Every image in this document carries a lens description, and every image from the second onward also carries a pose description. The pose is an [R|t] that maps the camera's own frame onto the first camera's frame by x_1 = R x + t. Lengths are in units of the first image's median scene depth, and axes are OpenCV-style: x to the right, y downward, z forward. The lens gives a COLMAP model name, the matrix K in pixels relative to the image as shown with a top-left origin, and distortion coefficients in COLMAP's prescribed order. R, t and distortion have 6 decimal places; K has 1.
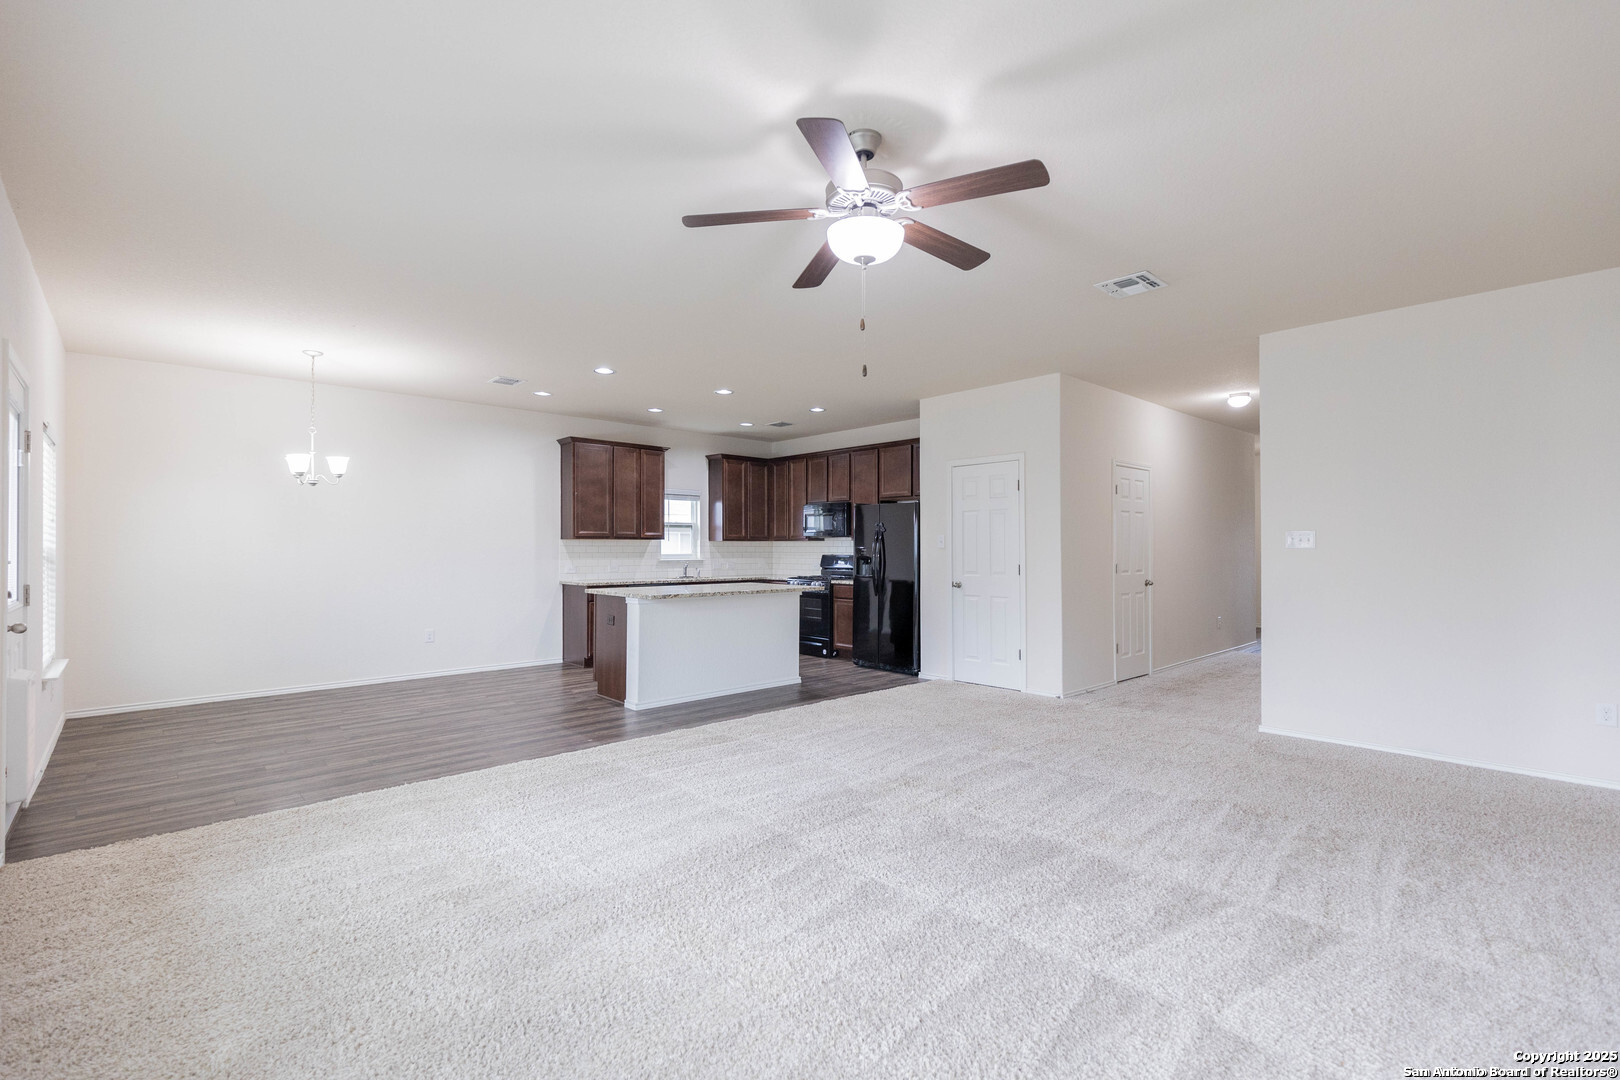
lens RADIAL K [[726.0, 0, 788.4], [0, 726.0, 543.4], [0, 0, 1]] dist [-0.000302, -0.000537]
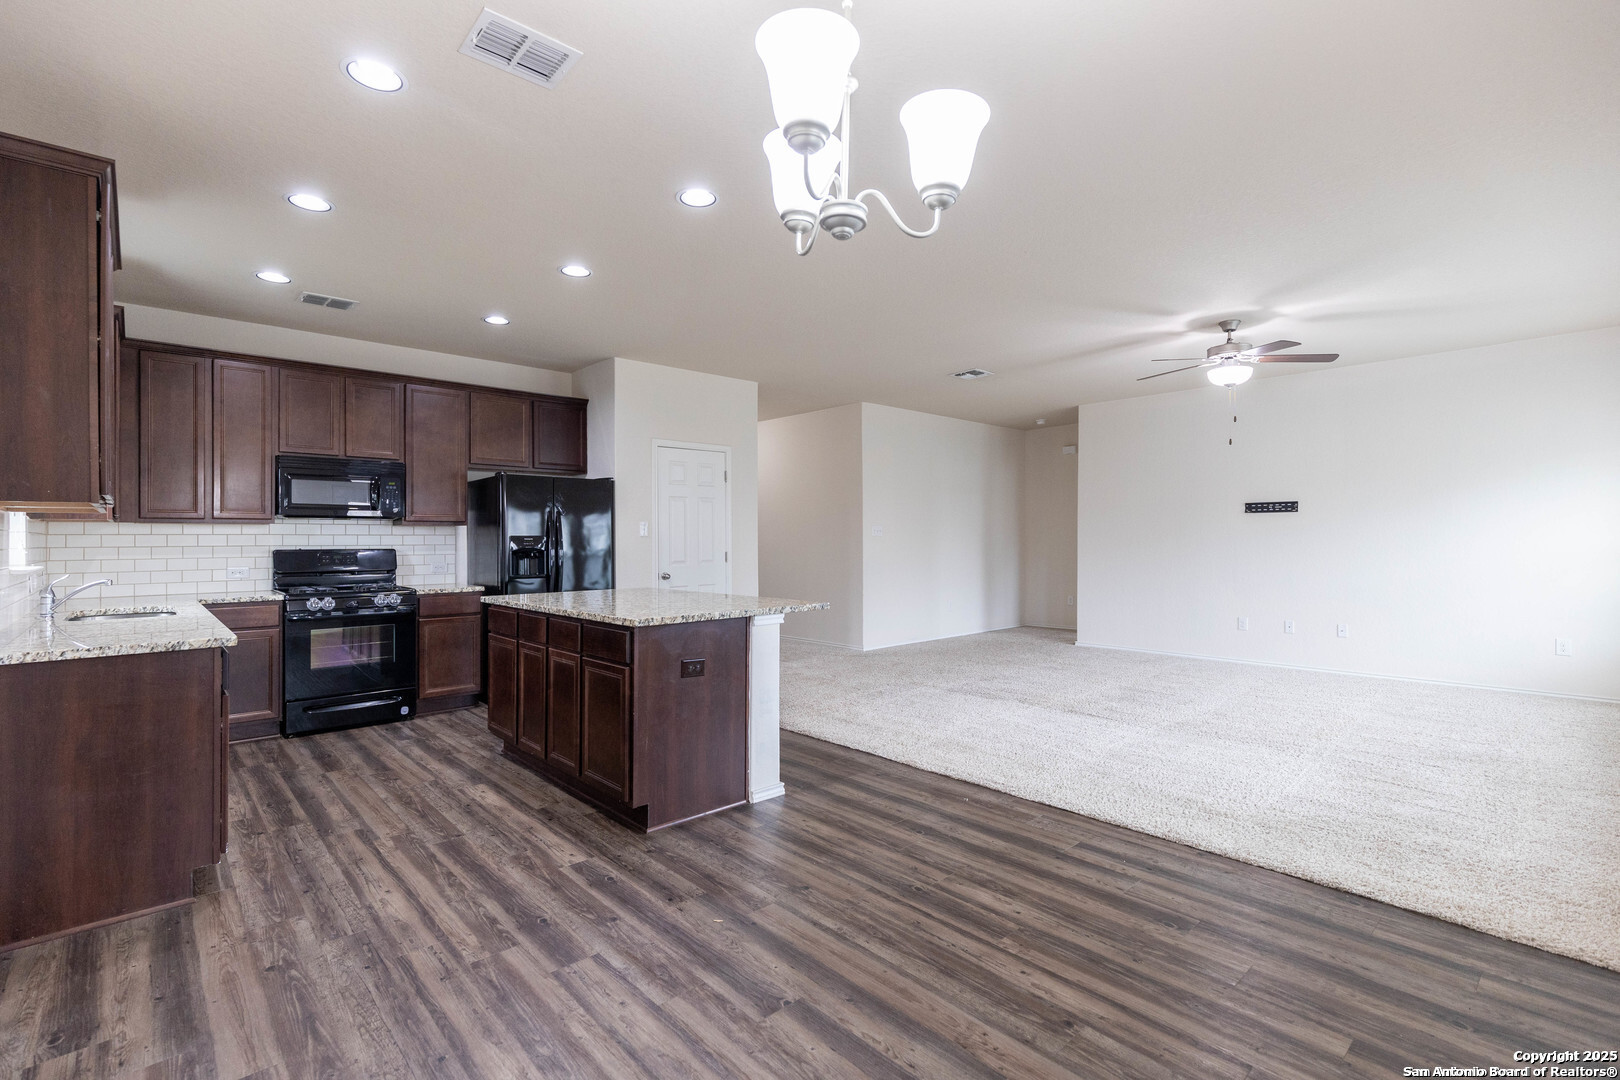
lens RADIAL K [[762.5, 0, 809.6], [0, 762.5, 536.3], [0, 0, 1]] dist [-0.002594, -0.000008]
pose [[-0.031616, 0.002698, 0.999496, -0.736521], [0.001439, 0.999995, -0.002654, 0.009088], [-0.999499, 0.001354, -0.031620, 0.847912]]
